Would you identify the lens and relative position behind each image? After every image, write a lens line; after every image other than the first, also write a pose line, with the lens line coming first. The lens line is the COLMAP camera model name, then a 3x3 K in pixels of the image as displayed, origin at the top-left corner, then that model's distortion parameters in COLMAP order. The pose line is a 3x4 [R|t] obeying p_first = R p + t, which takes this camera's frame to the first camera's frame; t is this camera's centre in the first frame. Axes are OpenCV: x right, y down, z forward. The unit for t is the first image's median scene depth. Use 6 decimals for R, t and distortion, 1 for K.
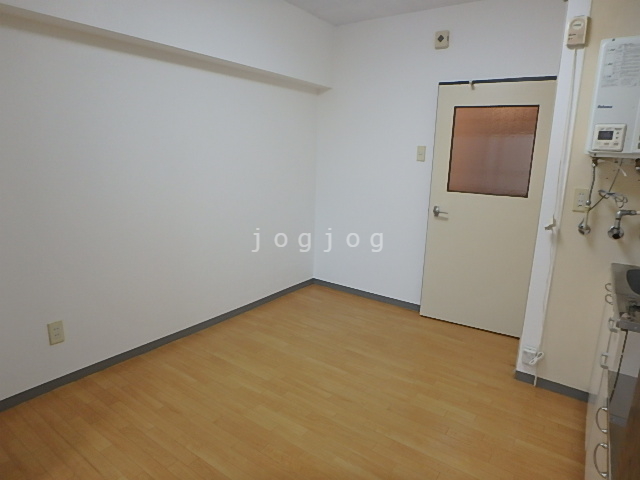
lens RADIAL K [[395.5, 0, 319.7], [0, 395.5, 239.7], [0, 0, 1]] dist [-0.037577, 0.000138]
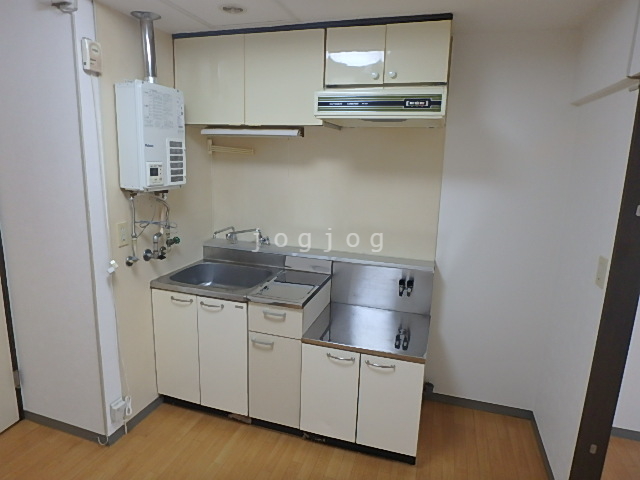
lens RADIAL K [[395.5, 0, 320.2], [0, 395.5, 238.2], [0, 0, 1]] dist [-0.037577, 0.000138]
pose [[-0.303635, -0.222527, 0.926438, -0.459157], [0.170225, 0.944030, 0.282543, -0.329819], [-0.937459, 0.243493, -0.248761, 0.892568]]
